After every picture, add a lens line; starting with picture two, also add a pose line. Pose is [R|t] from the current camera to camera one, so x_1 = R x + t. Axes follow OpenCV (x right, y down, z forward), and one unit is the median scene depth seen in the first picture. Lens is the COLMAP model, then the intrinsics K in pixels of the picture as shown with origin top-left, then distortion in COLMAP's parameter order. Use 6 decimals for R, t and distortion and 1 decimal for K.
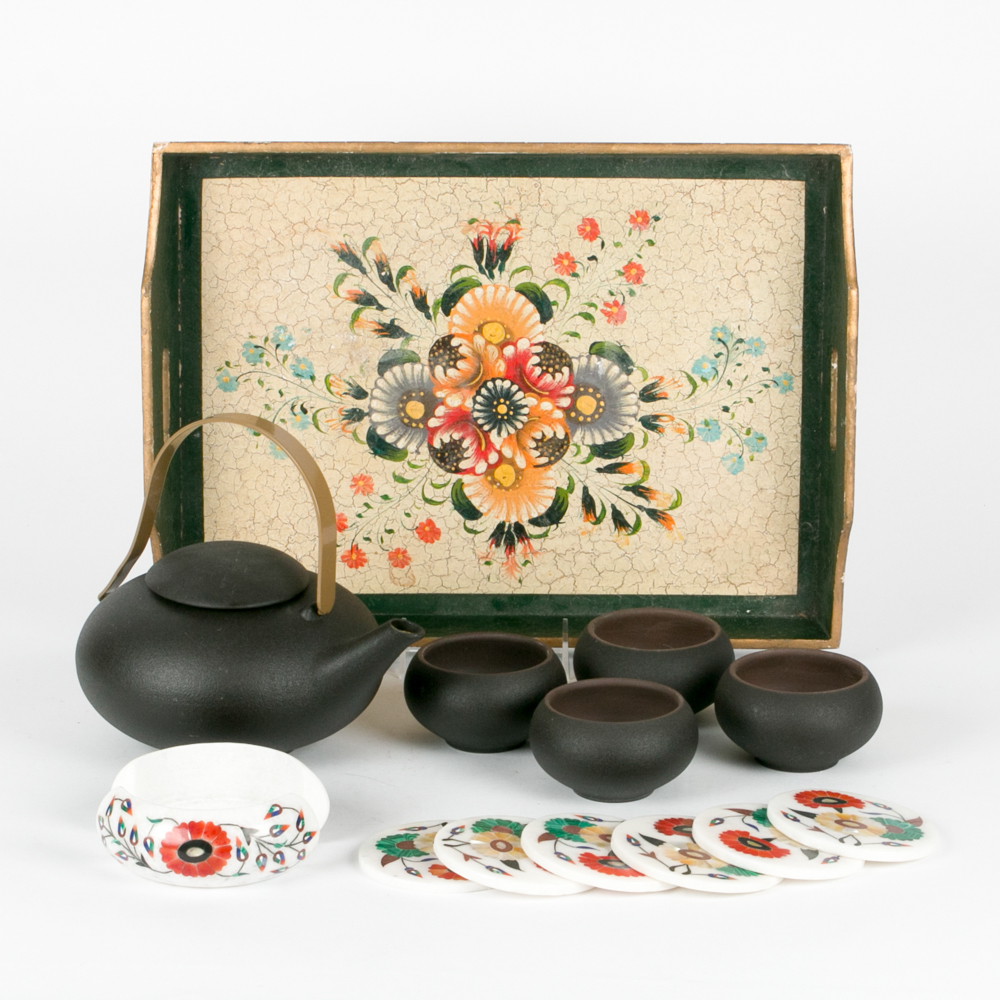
lens RADIAL K [[3344.8, 0, 500.0], [0, 3344.8, 500.0], [0, 0, 1]] dist [0.047968, 2.149026]
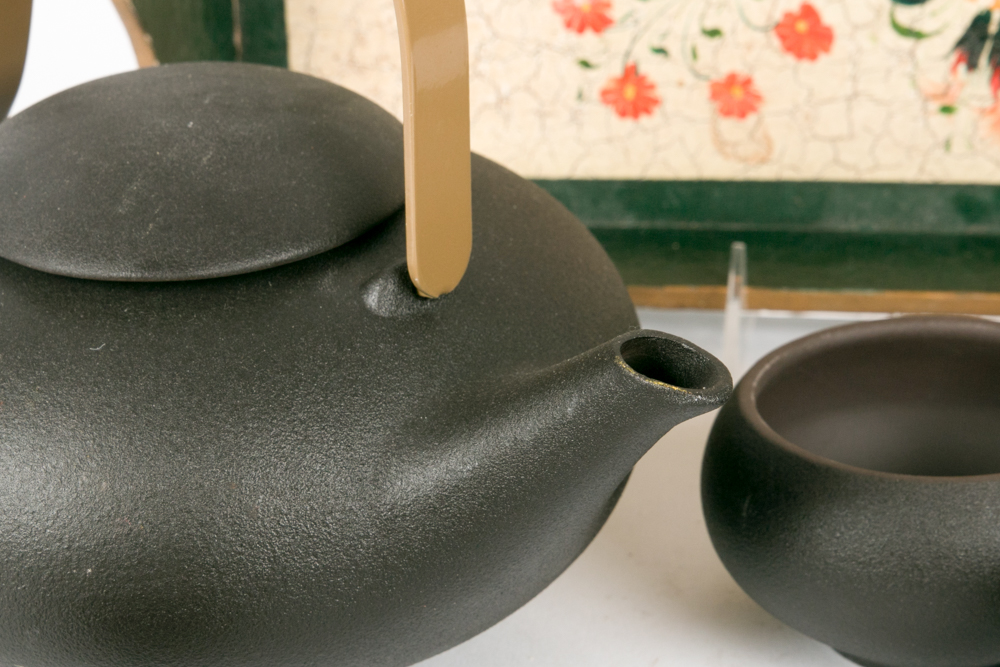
lens RADIAL K [[2499.8, 0, 500.0], [0, 2499.8, 333.5], [0, 0, 1]] dist [0.009871, 0.137421]
pose [[0.984423, 0.022348, -0.174391, -0.003476], [0.001240, 0.990982, 0.133989, 0.004653], [0.175813, -0.132118, 0.975518, 0.681832]]
